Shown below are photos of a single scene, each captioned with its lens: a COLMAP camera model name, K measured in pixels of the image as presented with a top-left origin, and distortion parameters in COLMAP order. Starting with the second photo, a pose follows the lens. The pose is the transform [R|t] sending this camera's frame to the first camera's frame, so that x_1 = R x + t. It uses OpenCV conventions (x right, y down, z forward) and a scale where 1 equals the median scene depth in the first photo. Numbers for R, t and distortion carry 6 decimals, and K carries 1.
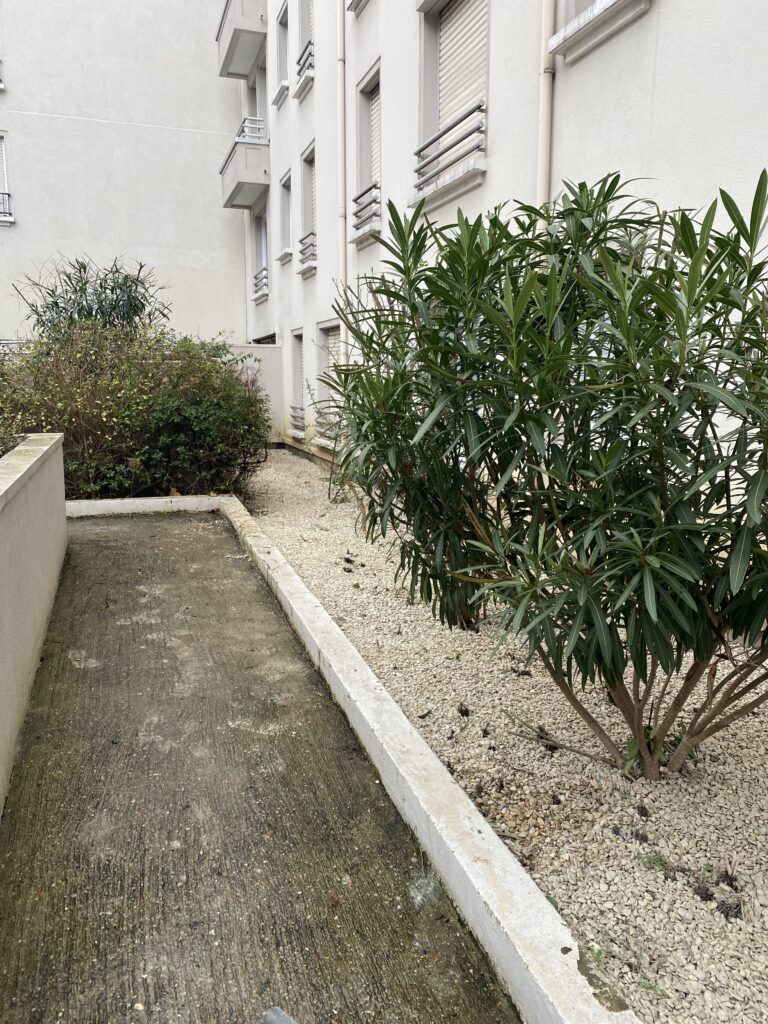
lens RADIAL K [[771.5, 0, 384.0], [0, 771.5, 512.0], [0, 0, 1]] dist [-0.008745, -0.002265]
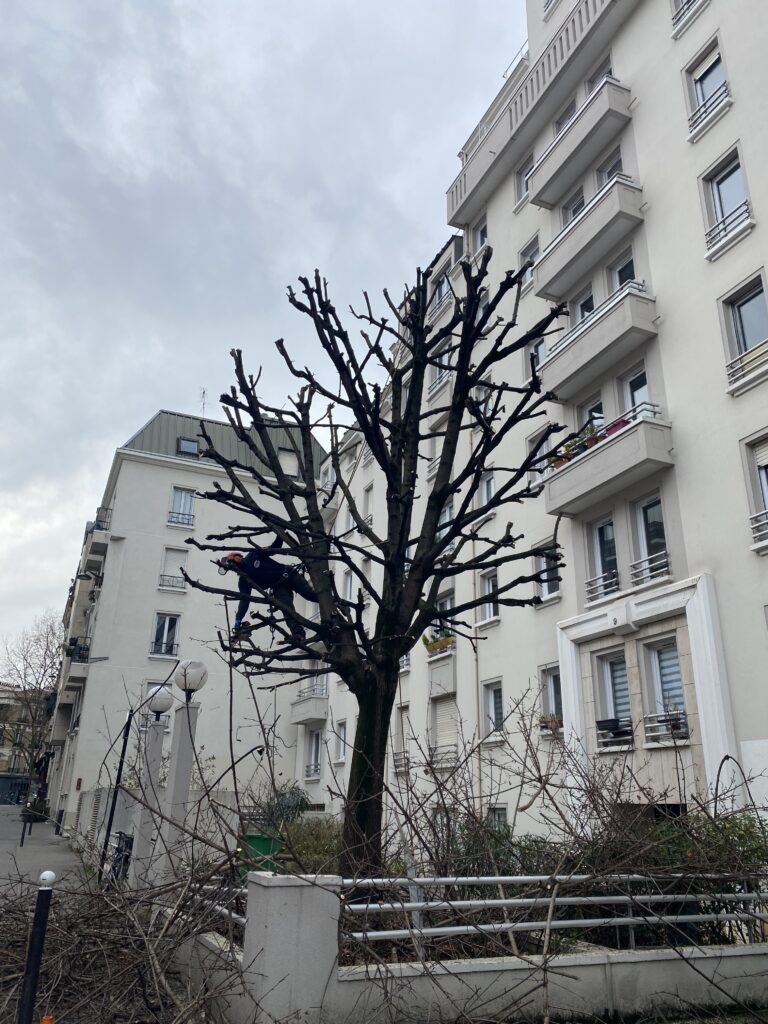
lens RADIAL K [[777.3, 0, 384.0], [0, 777.3, 512.0], [0, 0, 1]] dist [0.007893, 0.003408]
pose [[0.995846, 0.049780, 0.076241, -0.369081], [-0.003056, 0.855123, -0.518416, 0.229409], [-0.091002, 0.516030, 0.851723, -1.733974]]
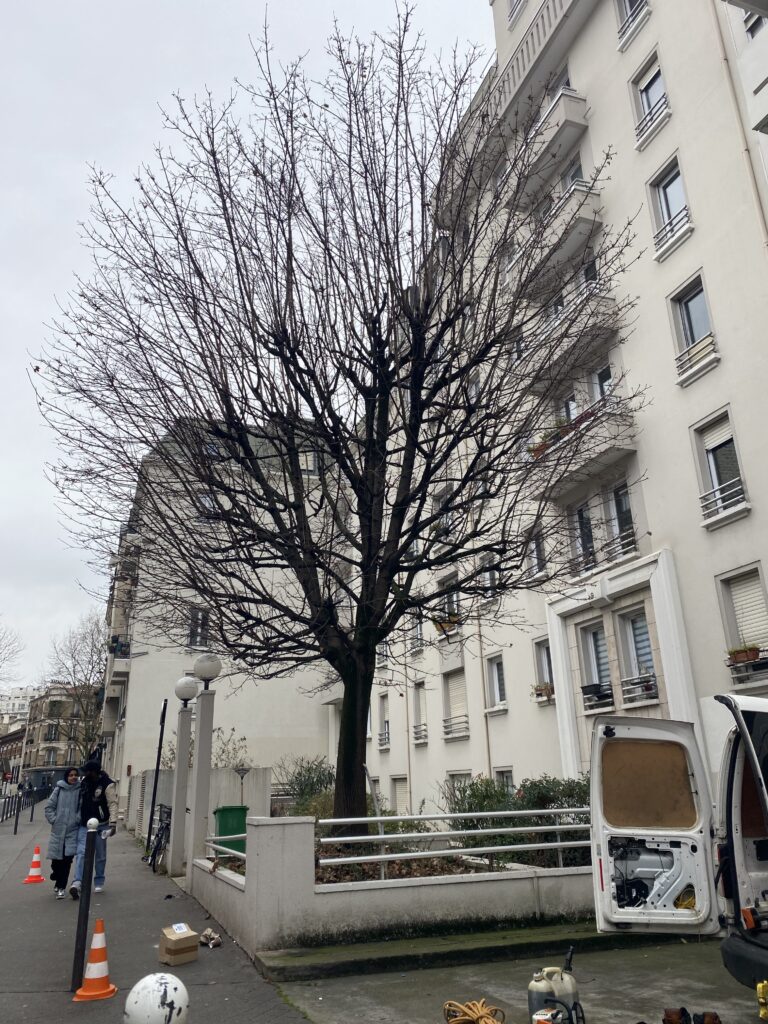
lens RADIAL K [[771.5, 0, 377.5], [0, 771.5, 504.3], [0, 0, 1]] dist [0.005971, -0.001930]
pose [[0.999355, -0.017042, 0.031622, -0.288169], [0.030699, 0.862305, -0.505458, 0.289971], [-0.018653, 0.506102, 0.862272, -1.931734]]
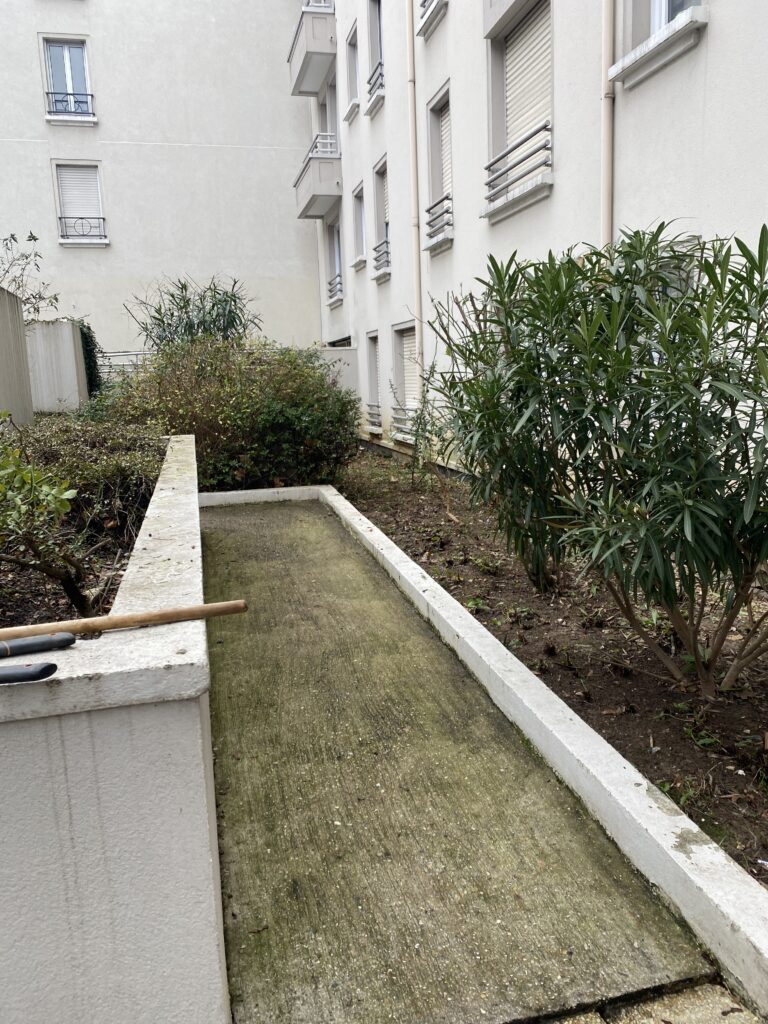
lens RADIAL K [[771.5, 0, 377.5], [0, 771.5, 504.3], [0, 0, 1]] dist [0.005971, -0.001930]
pose [[0.995210, -0.025606, -0.094350, -0.021504], [0.025256, 0.999669, -0.004903, 0.012029], [0.094444, 0.002496, 0.995527, -0.107166]]
